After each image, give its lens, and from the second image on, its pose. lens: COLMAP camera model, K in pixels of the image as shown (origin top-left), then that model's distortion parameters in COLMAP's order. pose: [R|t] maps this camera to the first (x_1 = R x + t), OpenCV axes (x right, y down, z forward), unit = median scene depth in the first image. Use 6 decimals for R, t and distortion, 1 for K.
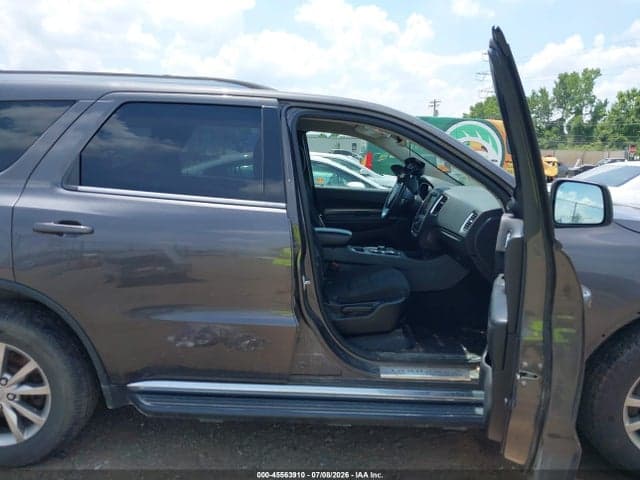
lens RADIAL K [[511.0, 0, 320.0], [0, 511.0, 240.0], [0, 0, 1]] dist [0.001316, 0.007513]
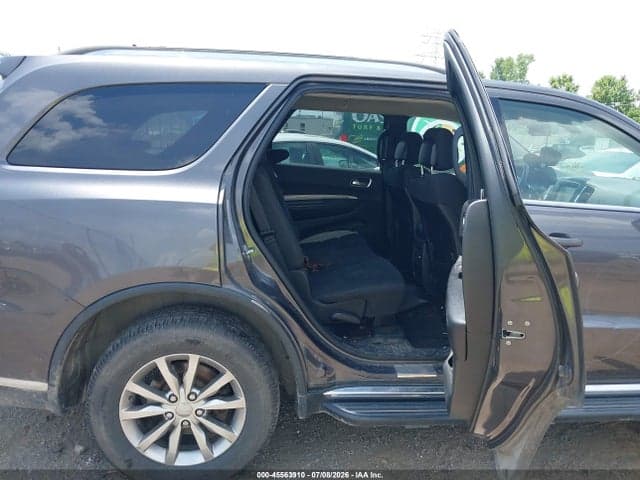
lens RADIAL K [[511.0, 0, 320.0], [0, 511.0, 240.0], [0, 0, 1]] dist [0.001316, 0.007513]
pose [[0.992873, -0.015812, 0.118119, -0.070399], [0.011445, 0.999229, 0.037558, -0.004609], [-0.118622, -0.035938, 0.992289, 0.011859]]
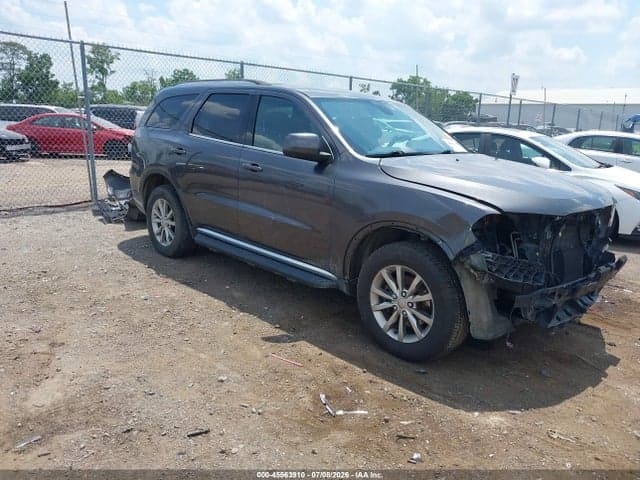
lens RADIAL K [[511.2, 0, 320.0], [0, 511.2, 240.0], [0, 0, 1]] dist [0.067006, -0.111167]
pose [[0.703446, 0.169553, -0.690228, 0.212185], [-0.146545, 0.984862, 0.092578, 0.008683], [0.695477, 0.036026, 0.717645, -0.025085]]
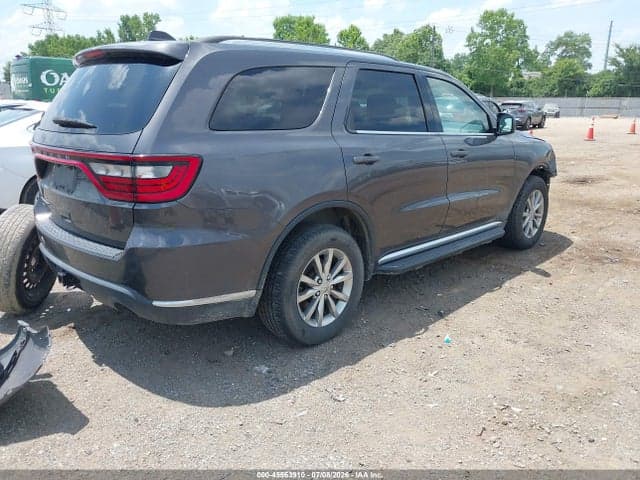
lens RADIAL K [[511.2, 0, 320.0], [0, 511.2, 240.0], [0, 0, 1]] dist [0.067006, -0.111167]
pose [[0.698720, -0.203957, 0.685705, -0.222175], [0.132832, 0.978819, 0.155787, -0.006014], [-0.702955, -0.017768, 0.711012, 0.004480]]
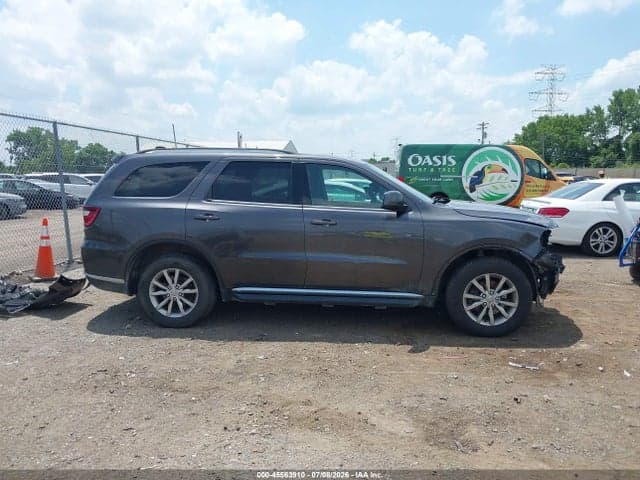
lens RADIAL K [[511.2, 0, 320.0], [0, 511.2, 240.0], [0, 0, 1]] dist [0.067006, -0.111167]
pose [[0.994306, -0.014217, -0.105605, 0.033735], [0.009062, 0.998751, -0.049135, 0.026407], [0.106172, 0.047898, 0.993193, -0.165162]]
